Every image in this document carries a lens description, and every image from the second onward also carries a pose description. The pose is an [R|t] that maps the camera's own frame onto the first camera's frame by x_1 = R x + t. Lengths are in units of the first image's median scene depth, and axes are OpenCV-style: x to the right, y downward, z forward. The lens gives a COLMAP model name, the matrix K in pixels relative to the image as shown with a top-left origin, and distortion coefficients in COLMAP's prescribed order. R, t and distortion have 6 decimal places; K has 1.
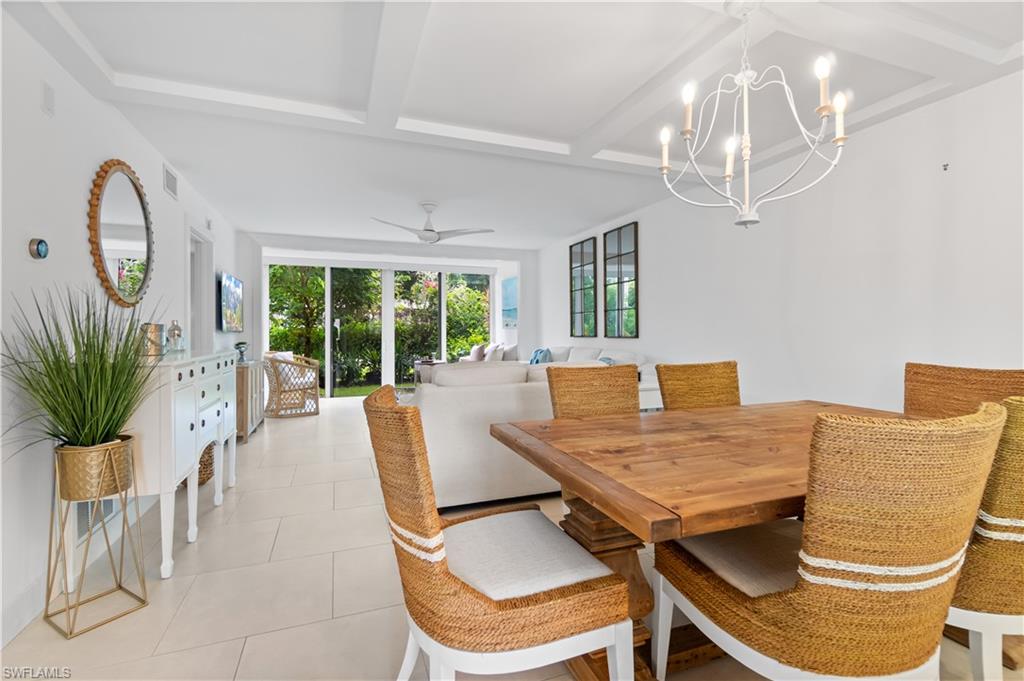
lens RADIAL K [[436.5, 0, 504.9], [0, 436.5, 330.1], [0, 0, 1]] dist [0.000421, 0.000577]
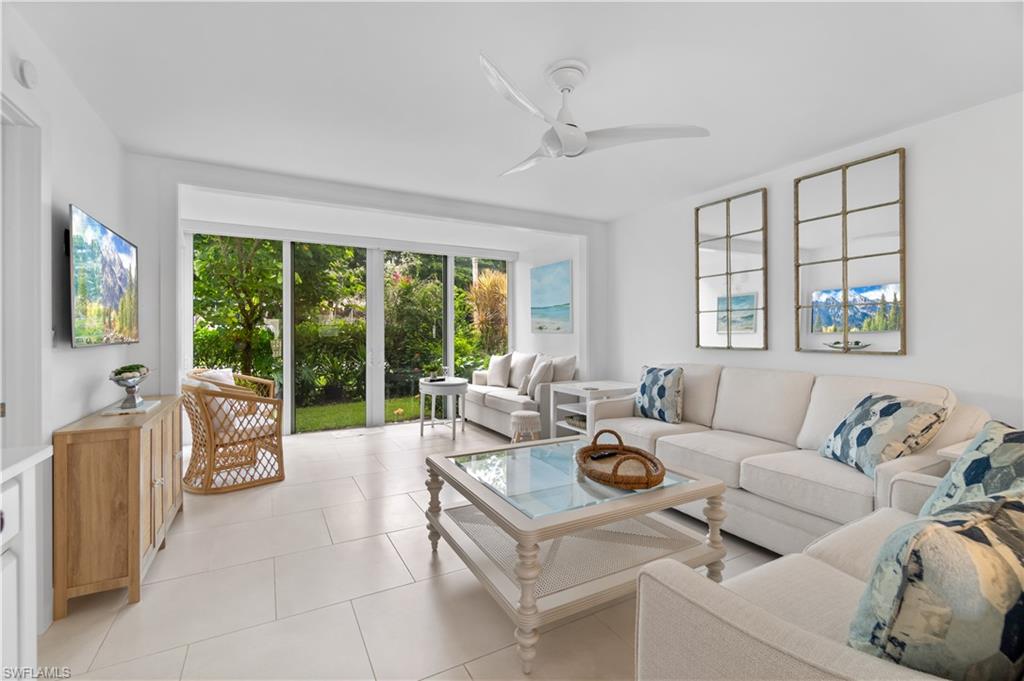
lens RADIAL K [[436.5, 0, 504.9], [0, 436.5, 330.1], [0, 0, 1]] dist [0.000421, 0.000577]
pose [[0.992221, 0.001837, 0.124475, -0.203509], [-0.001923, 0.999998, 0.000568, -0.010859], [-0.124473, -0.000803, 0.992223, 0.377385]]
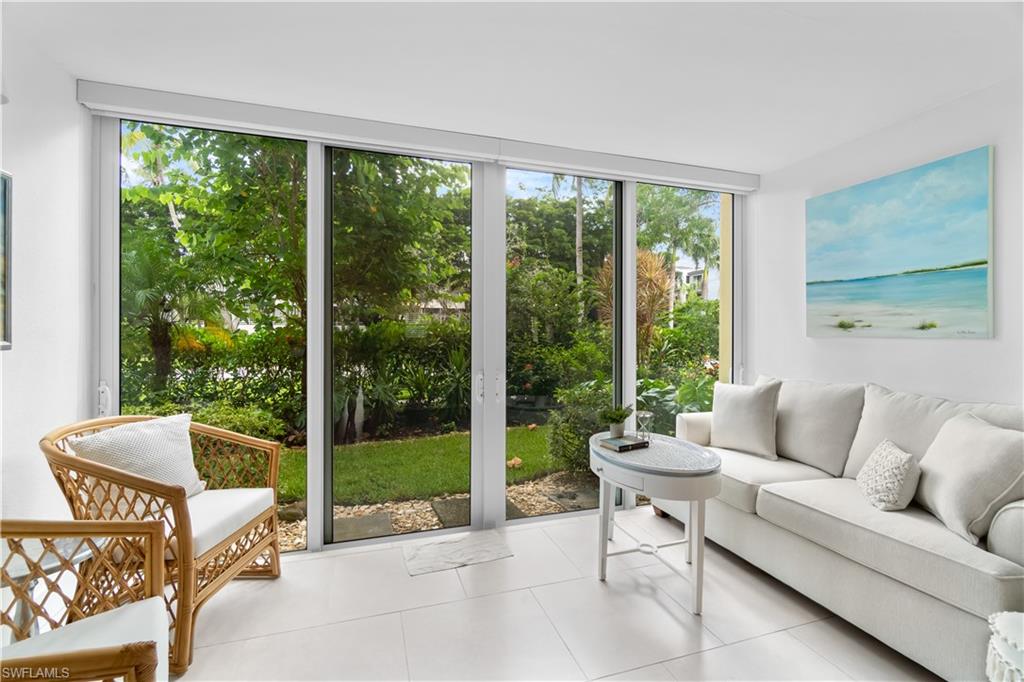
lens RADIAL K [[436.5, 0, 504.9], [0, 436.5, 330.6], [0, 0, 1]] dist [0.000421, 0.000577]
pose [[0.997692, 0.007248, -0.067514, -0.318393], [-0.007329, 0.999973, -0.000956, -0.007044], [0.067505, 0.001449, 0.997718, 0.900934]]
